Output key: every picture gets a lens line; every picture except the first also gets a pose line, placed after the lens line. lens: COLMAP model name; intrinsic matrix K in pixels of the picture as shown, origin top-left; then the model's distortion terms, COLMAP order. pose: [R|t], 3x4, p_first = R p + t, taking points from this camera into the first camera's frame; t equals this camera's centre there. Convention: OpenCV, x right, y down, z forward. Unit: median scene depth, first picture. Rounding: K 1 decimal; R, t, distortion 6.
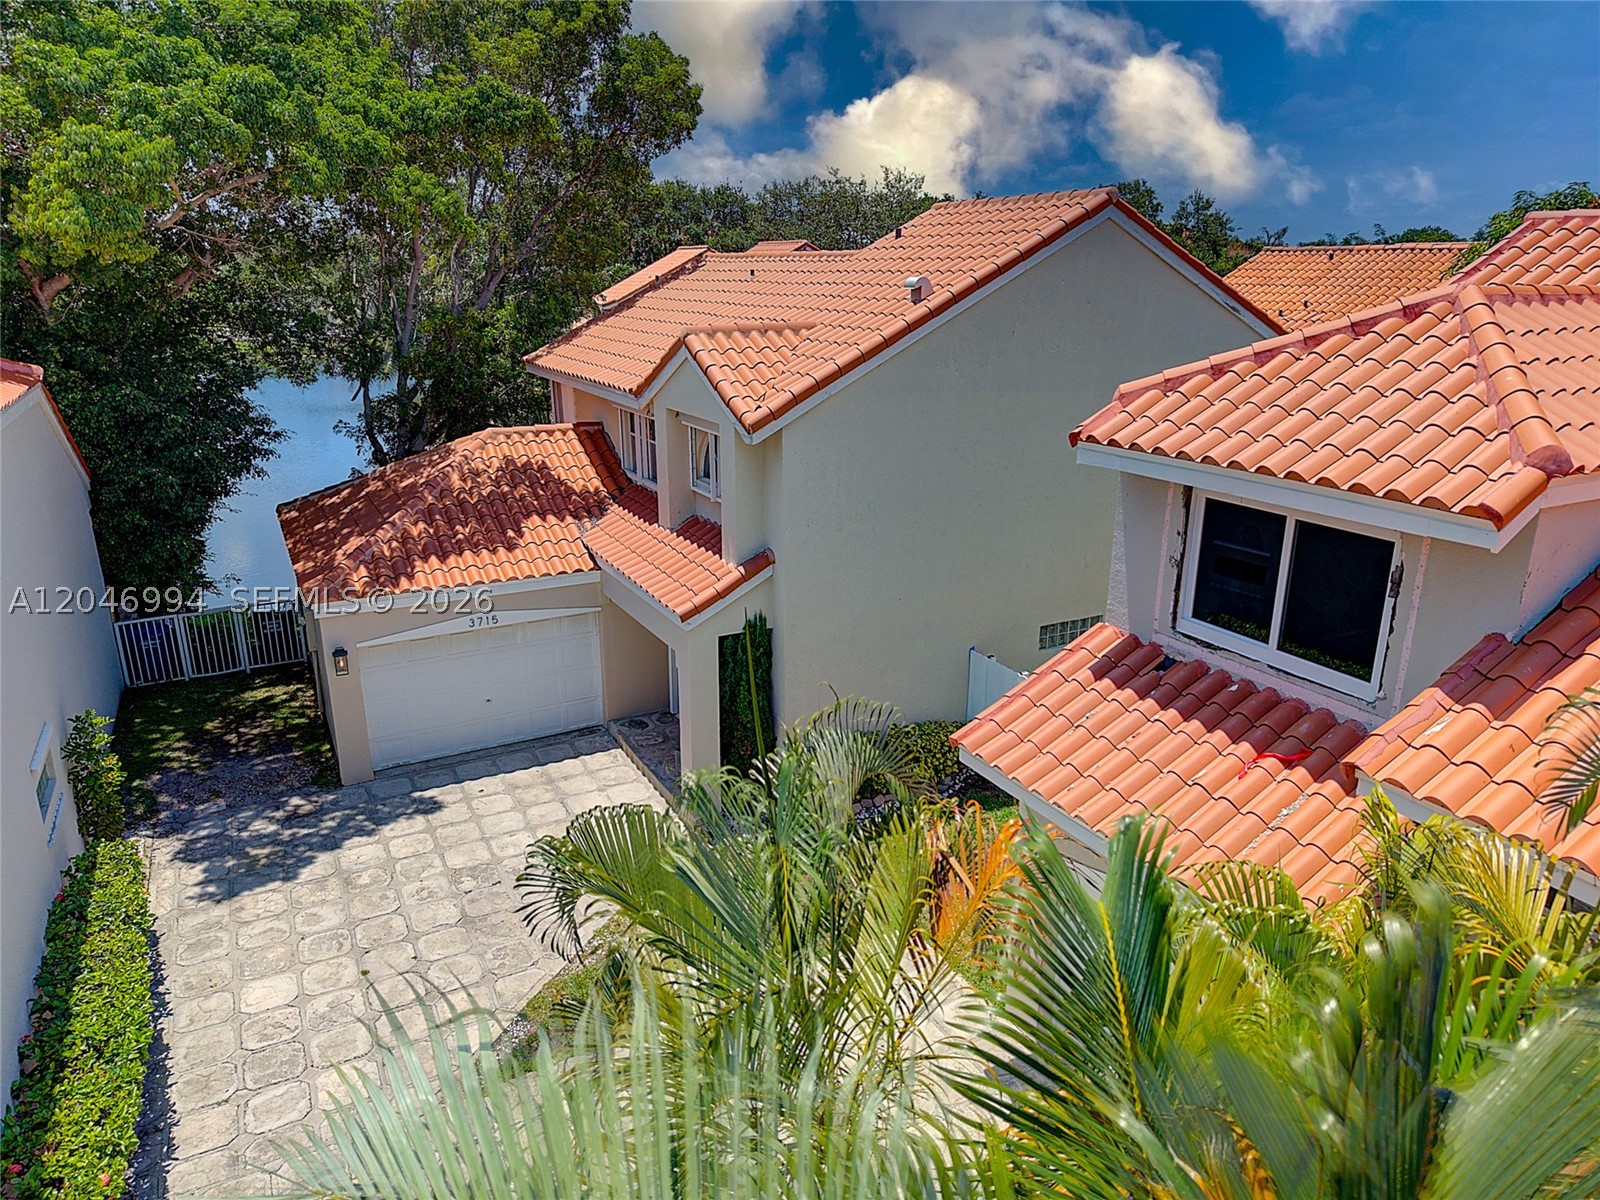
lens RADIAL K [[1045.4, 0, 808.7], [0, 1045.4, 602.9], [0, 0, 1]] dist [0.052066, -0.033691]
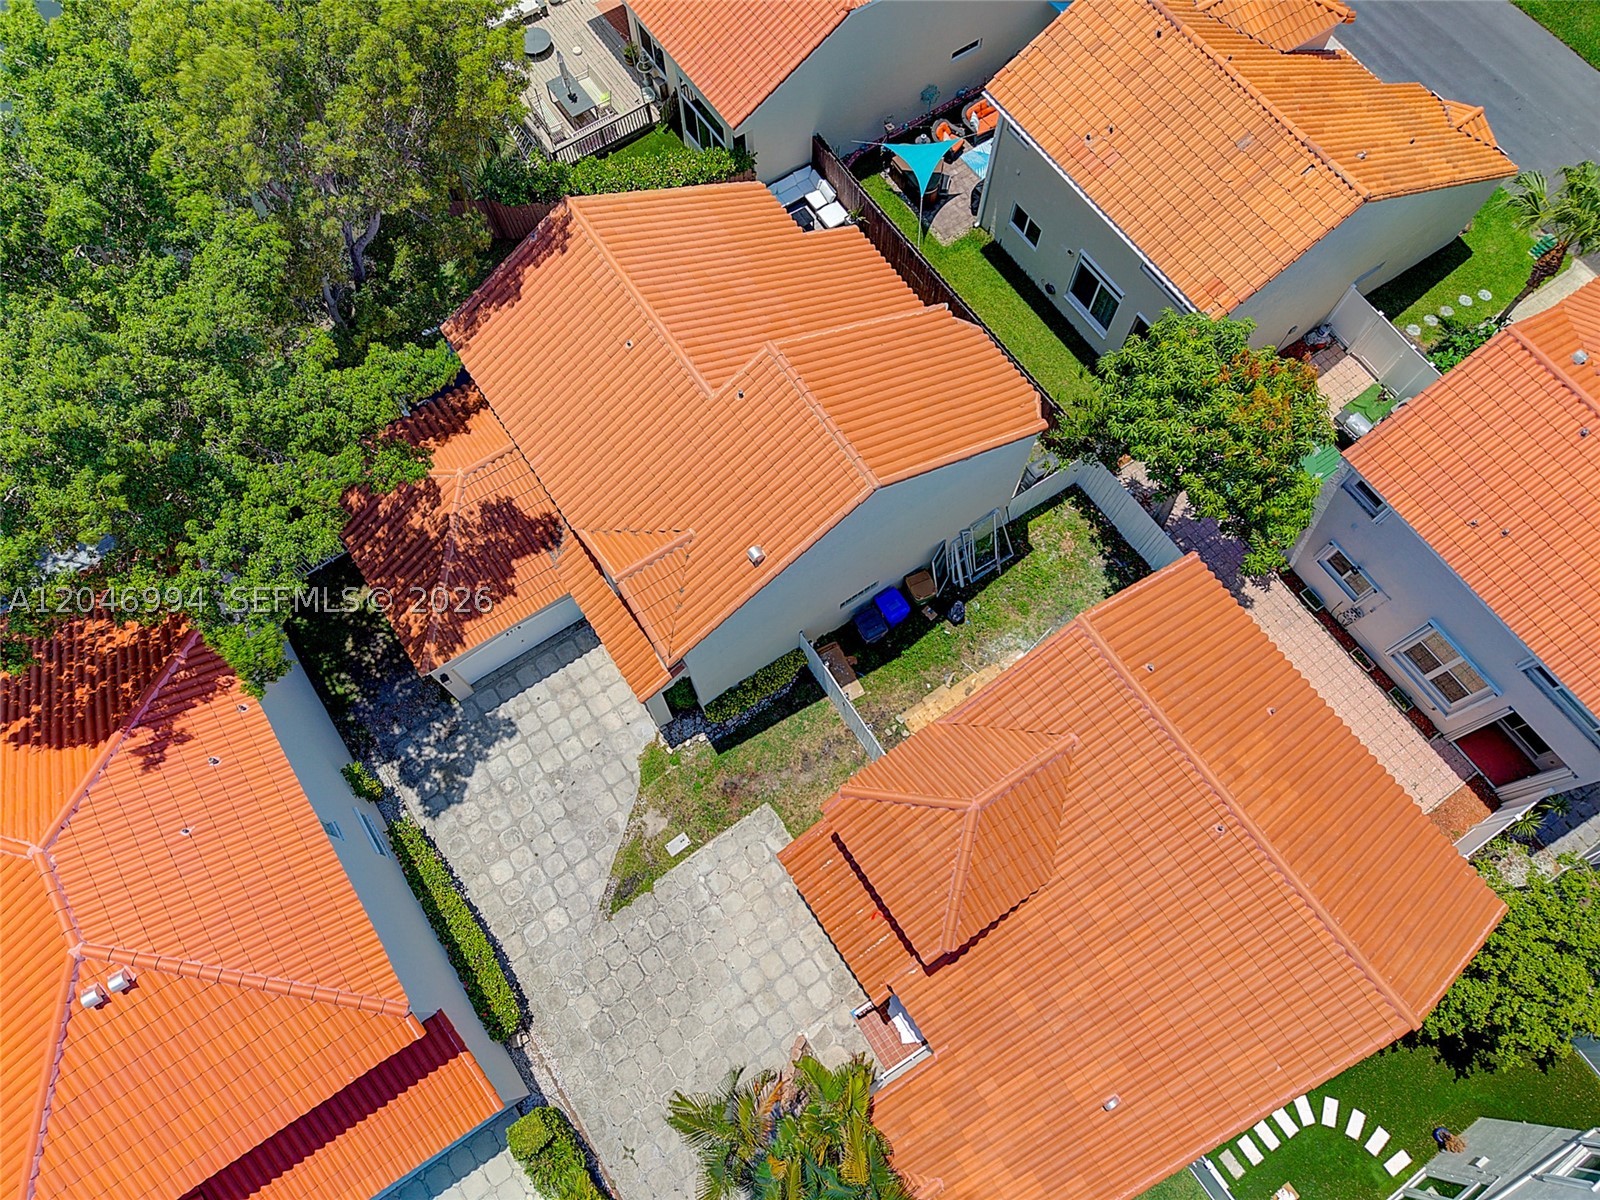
lens RADIAL K [[1045.4, 0, 808.7], [0, 1045.4, 602.9], [0, 0, 1]] dist [0.052066, -0.033691]
pose [[0.995011, -0.090358, 0.042282, 0.101494], [0.023389, 0.623313, 0.781623, -1.444832], [-0.096981, -0.776734, 0.622317, -0.048346]]
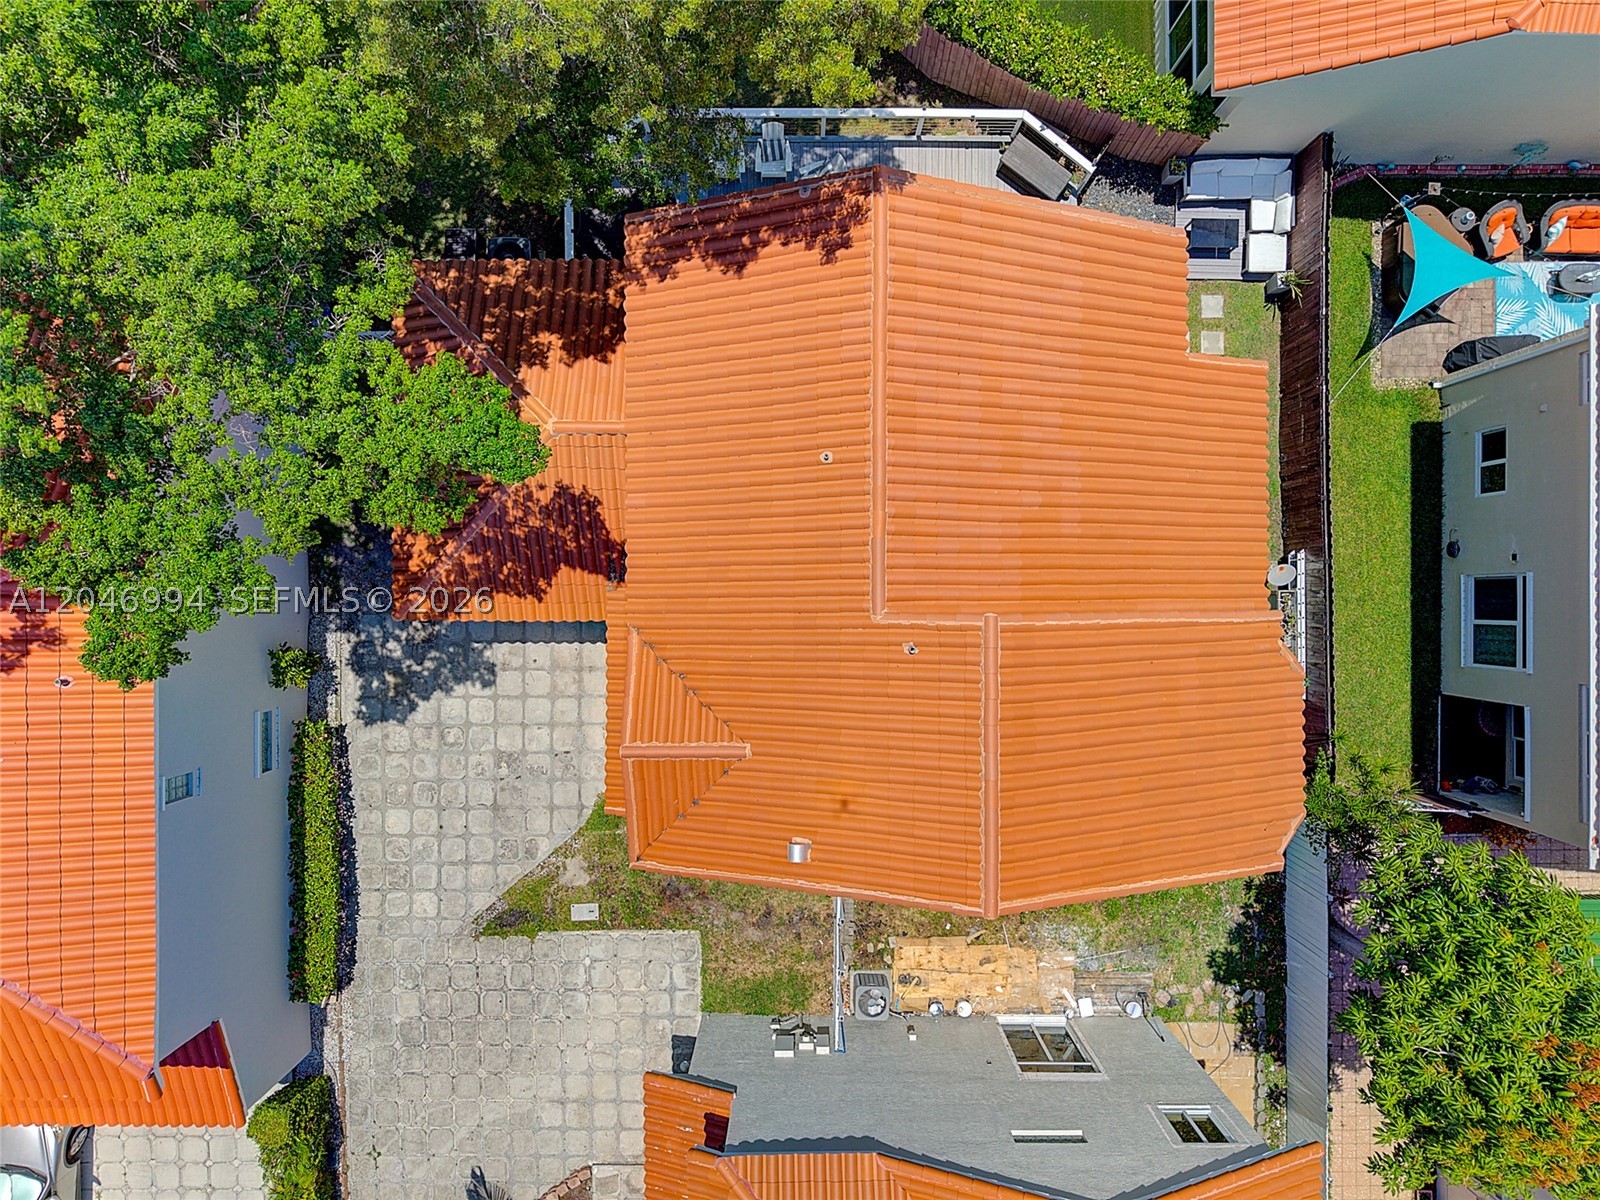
lens RADIAL K [[1059.5, 0, 807.9], [0, 1059.5, 602.3], [0, 0, 1]] dist [0.019095, 0.003256]
pose [[0.878991, 0.476828, 0.003125, -0.023199], [-0.148717, 0.267909, 0.951897, -1.411064], [0.453054, -0.837174, 0.306402, 0.857623]]
